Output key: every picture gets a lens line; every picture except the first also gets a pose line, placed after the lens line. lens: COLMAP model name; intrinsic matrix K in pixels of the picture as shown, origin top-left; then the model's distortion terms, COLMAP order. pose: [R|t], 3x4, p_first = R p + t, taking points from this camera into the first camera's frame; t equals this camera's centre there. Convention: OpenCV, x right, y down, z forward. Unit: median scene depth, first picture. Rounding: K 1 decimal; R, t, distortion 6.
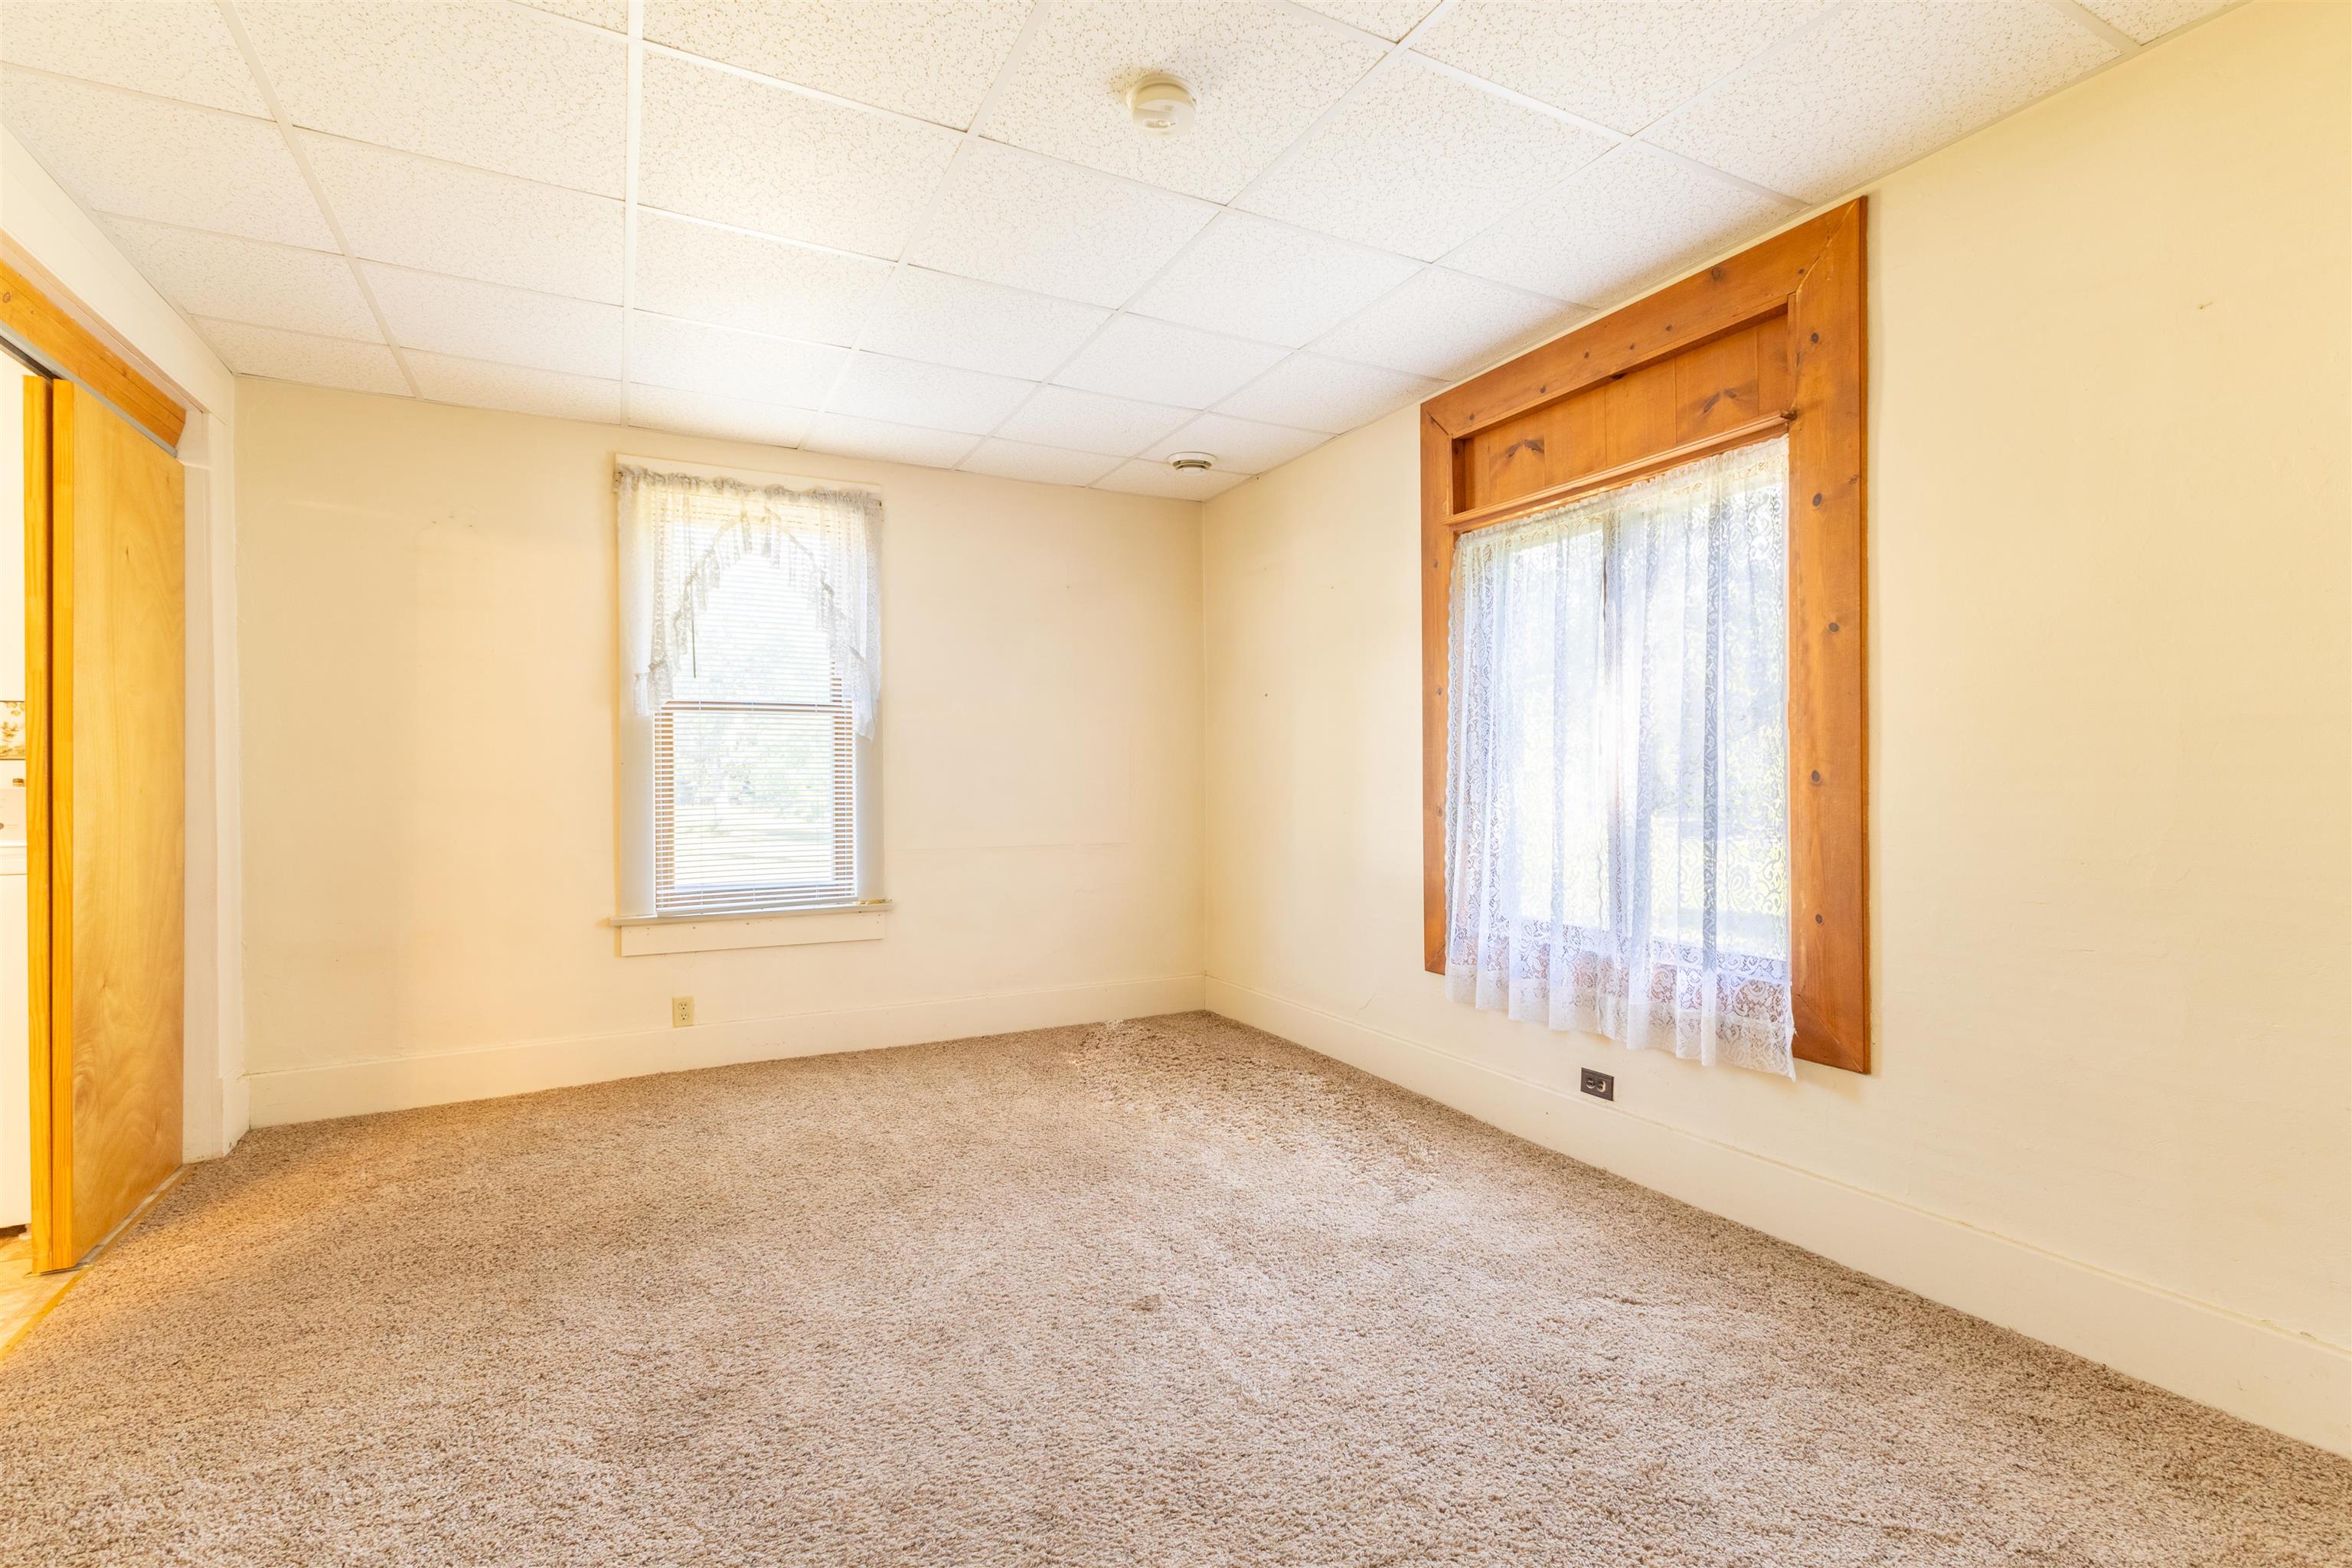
lens RADIAL K [[1003.8, 0, 1168.9], [0, 1003.8, 778.6], [0, 0, 1]] dist [0.013709, -0.006551]
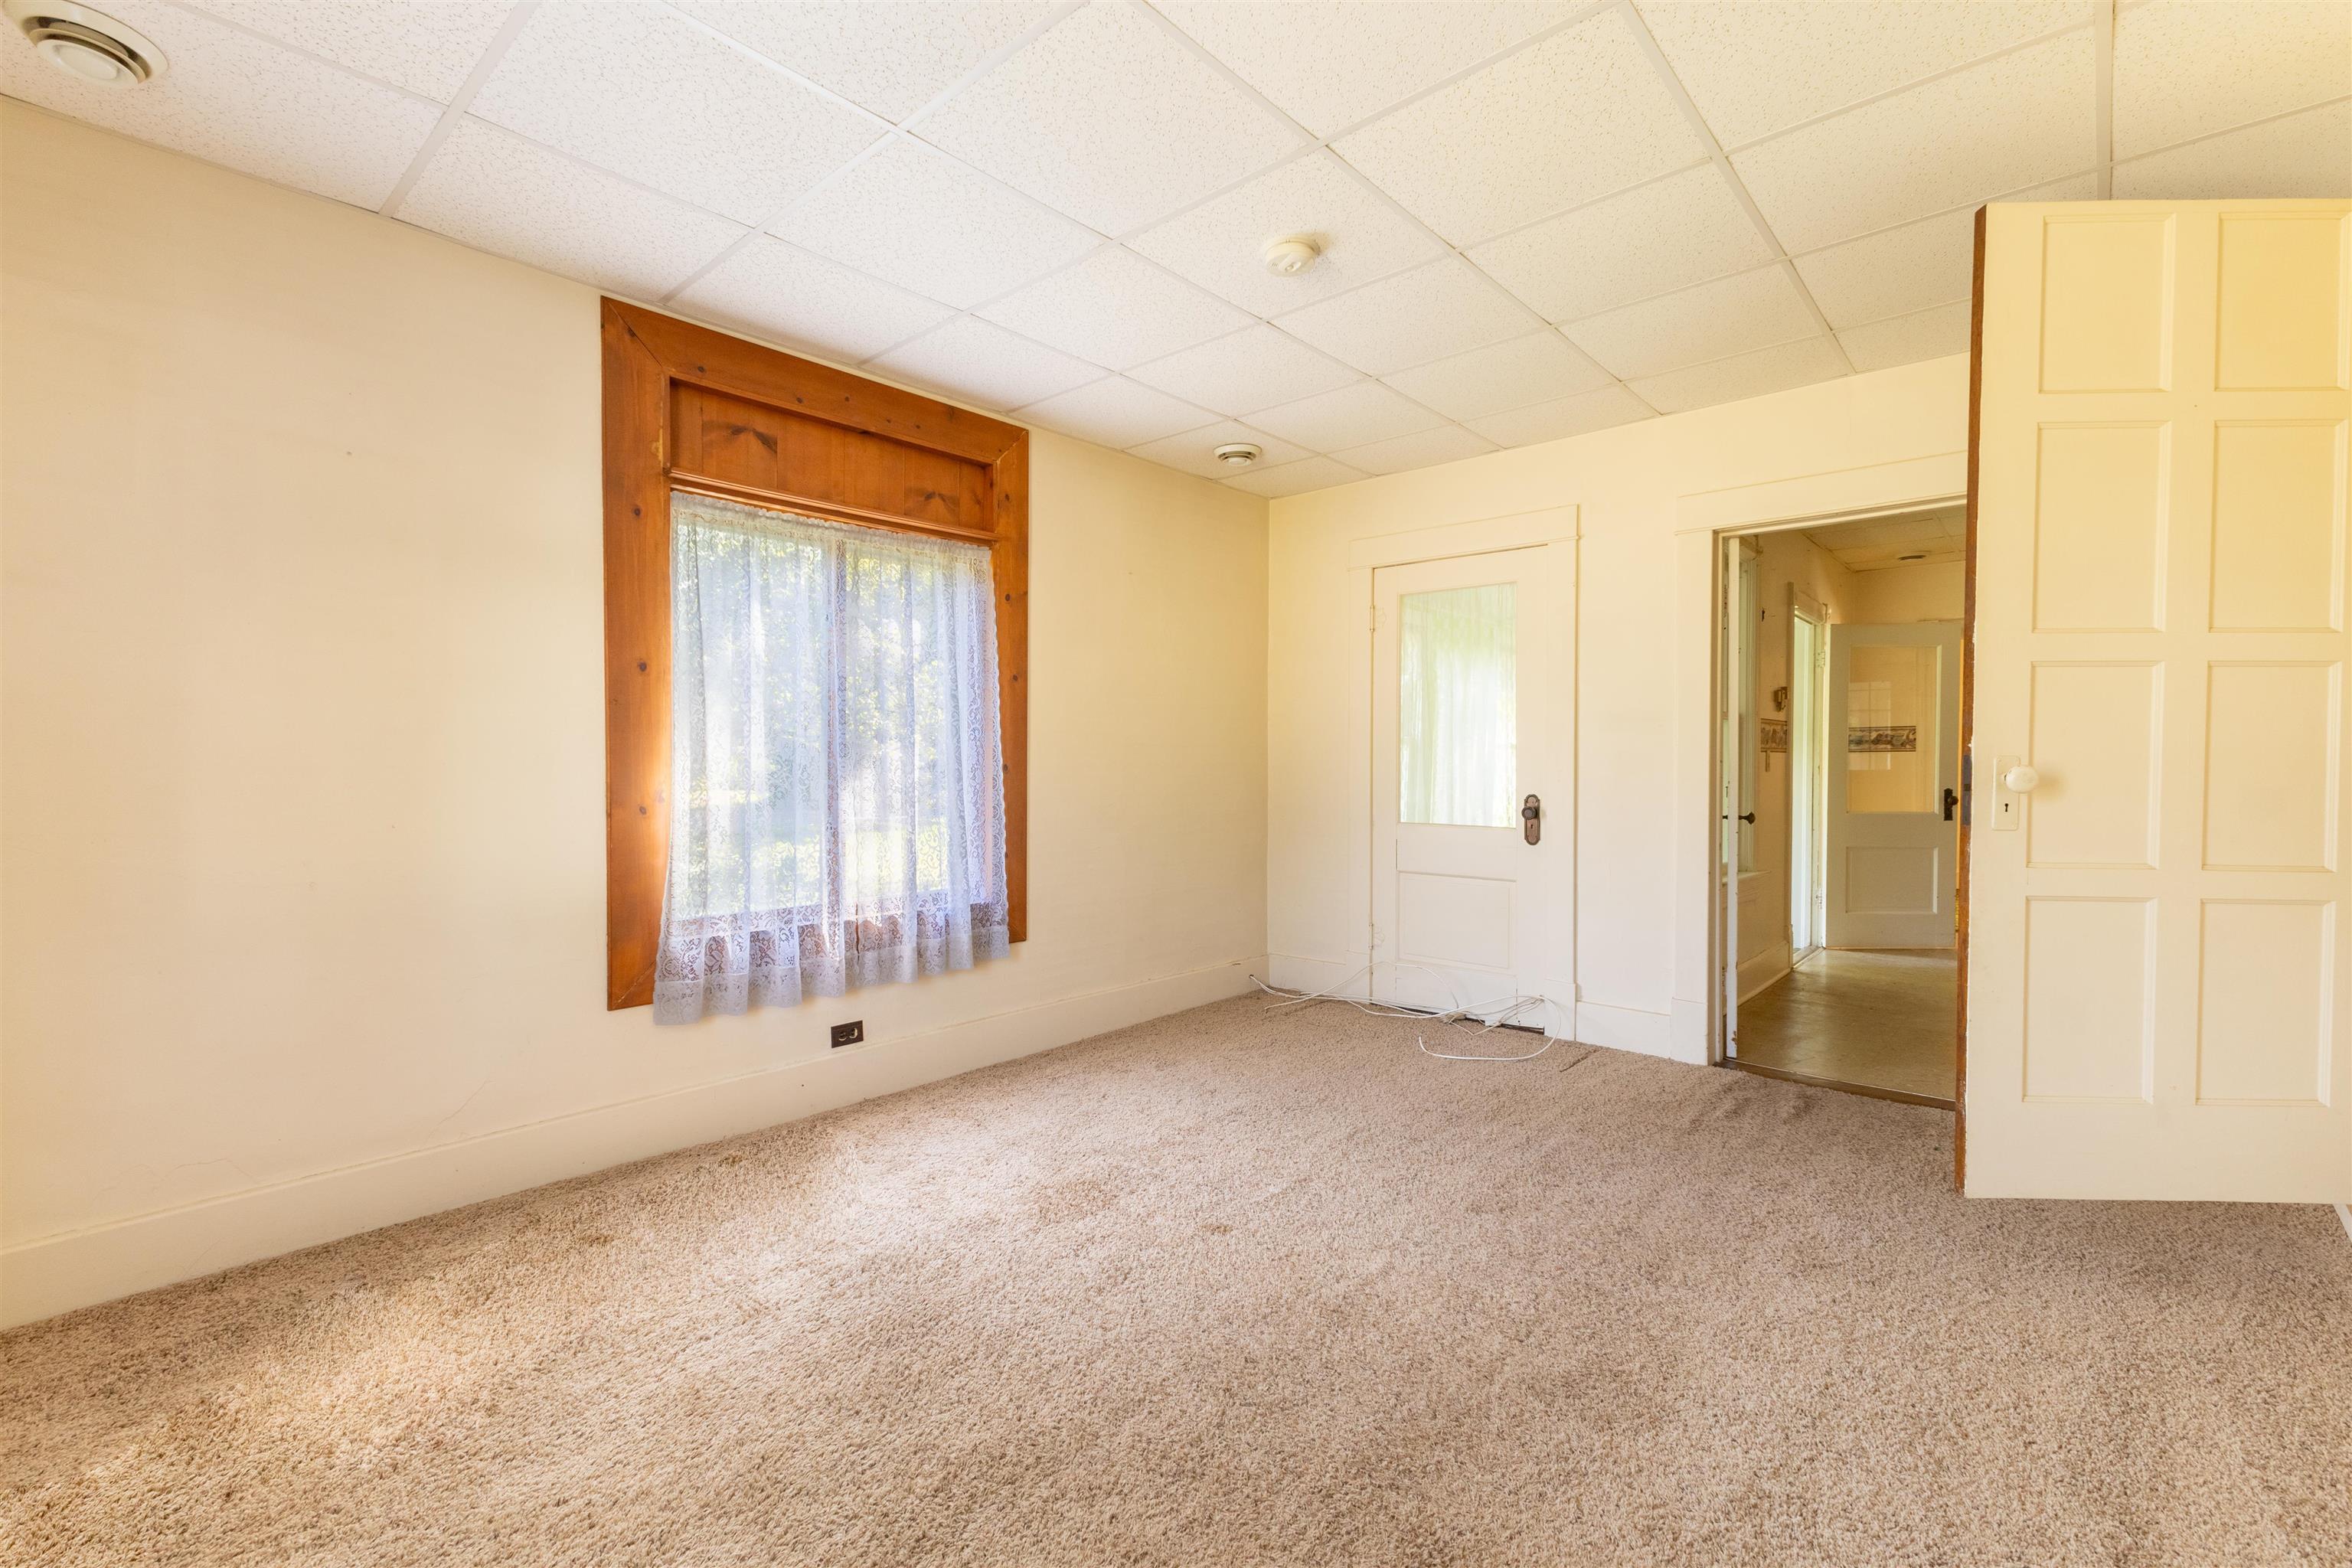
lens RADIAL K [[1003.8, 0, 1168.9], [0, 1003.8, 778.6], [0, 0, 1]] dist [0.013709, -0.006551]
pose [[-0.315158, -0.008910, 0.948998, -0.807115], [0.004542, 0.999930, 0.010897, -0.000488], [-0.949028, 0.007745, -0.315095, 1.041648]]
